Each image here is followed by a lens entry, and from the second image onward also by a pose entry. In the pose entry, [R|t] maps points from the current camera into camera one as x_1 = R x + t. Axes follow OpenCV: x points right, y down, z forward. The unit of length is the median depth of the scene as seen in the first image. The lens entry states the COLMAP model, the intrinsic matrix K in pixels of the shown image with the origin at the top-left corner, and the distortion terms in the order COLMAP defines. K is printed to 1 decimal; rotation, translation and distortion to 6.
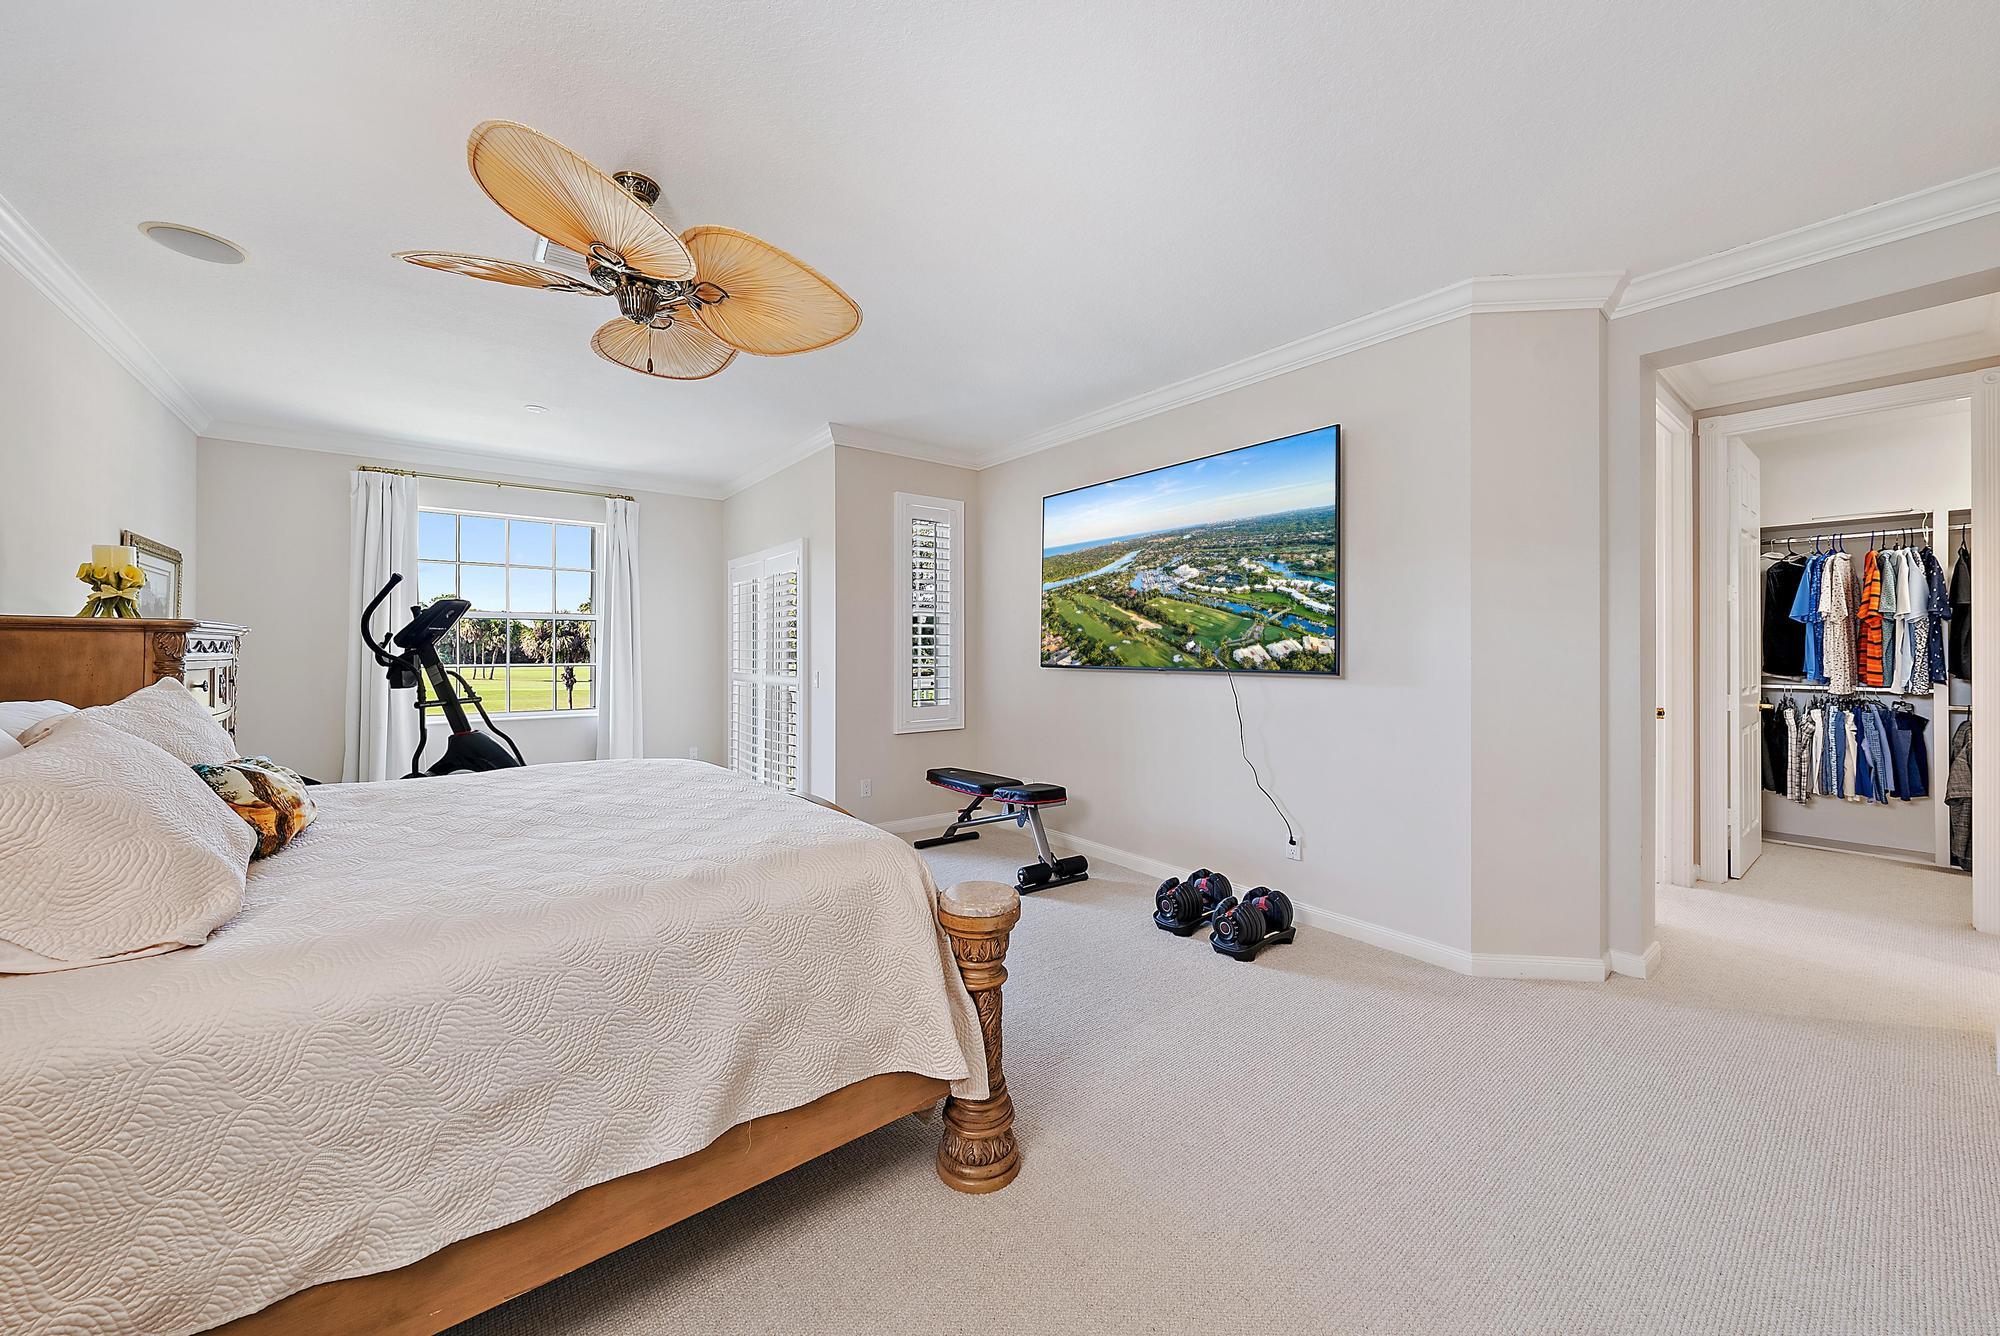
lens RADIAL K [[719.2, 0, 991.2], [0, 719.2, 647.4], [0, 0, 1]] dist [-0.001121, -0.000071]
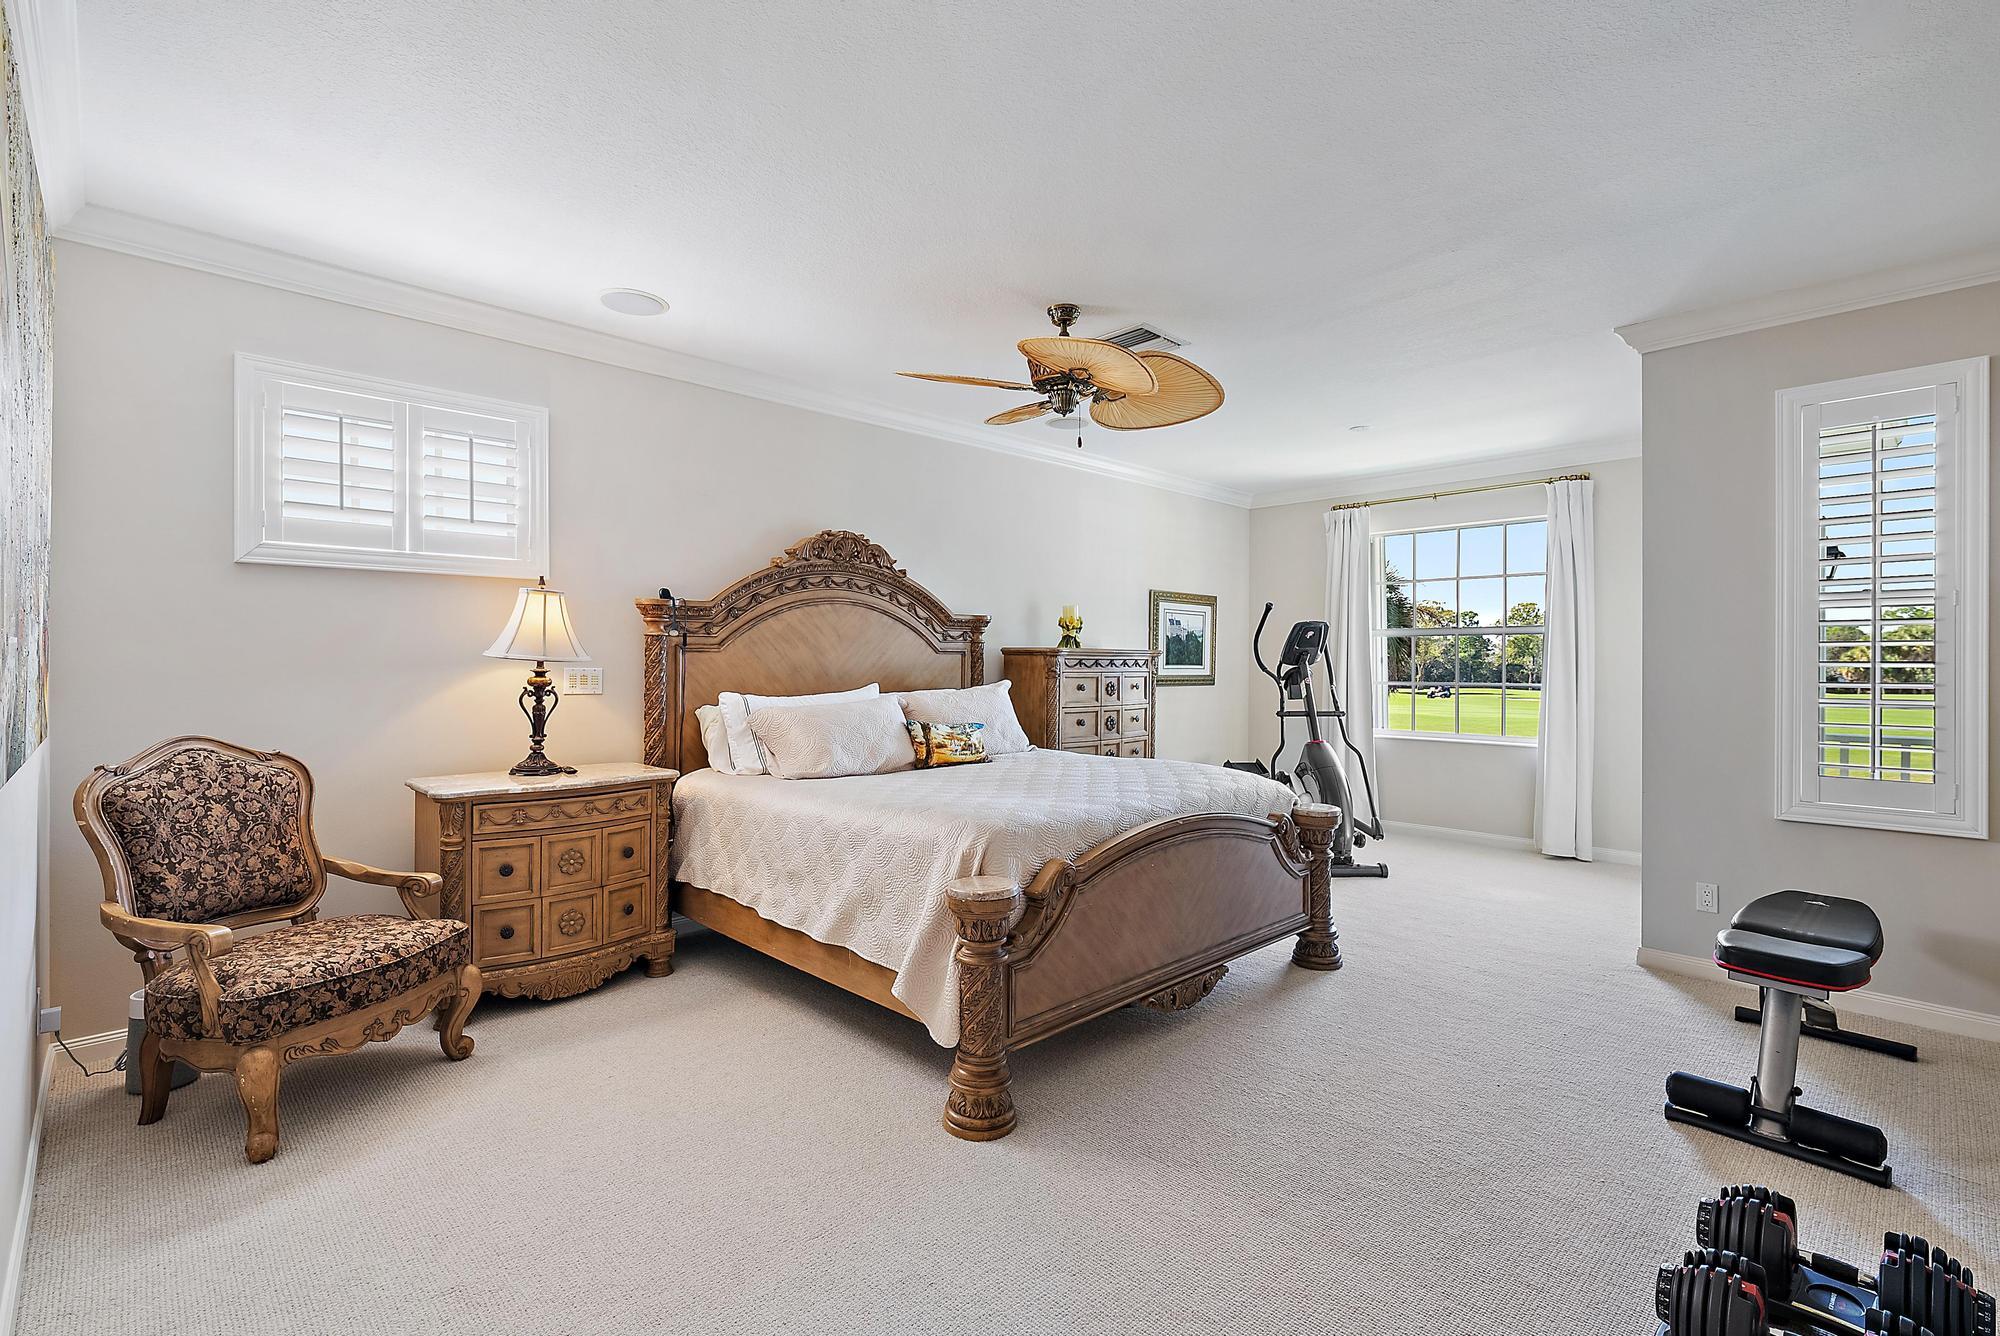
lens RADIAL K [[882.5, 0, 993.6], [0, 882.5, 667.3], [0, 0, 1]] dist [0.002029, -0.001356]
pose [[0.123355, 0.003585, -0.992356, 0.605901], [-0.002848, 0.999991, 0.003259, 0.000931], [0.992358, 0.002424, 0.123364, 0.381301]]
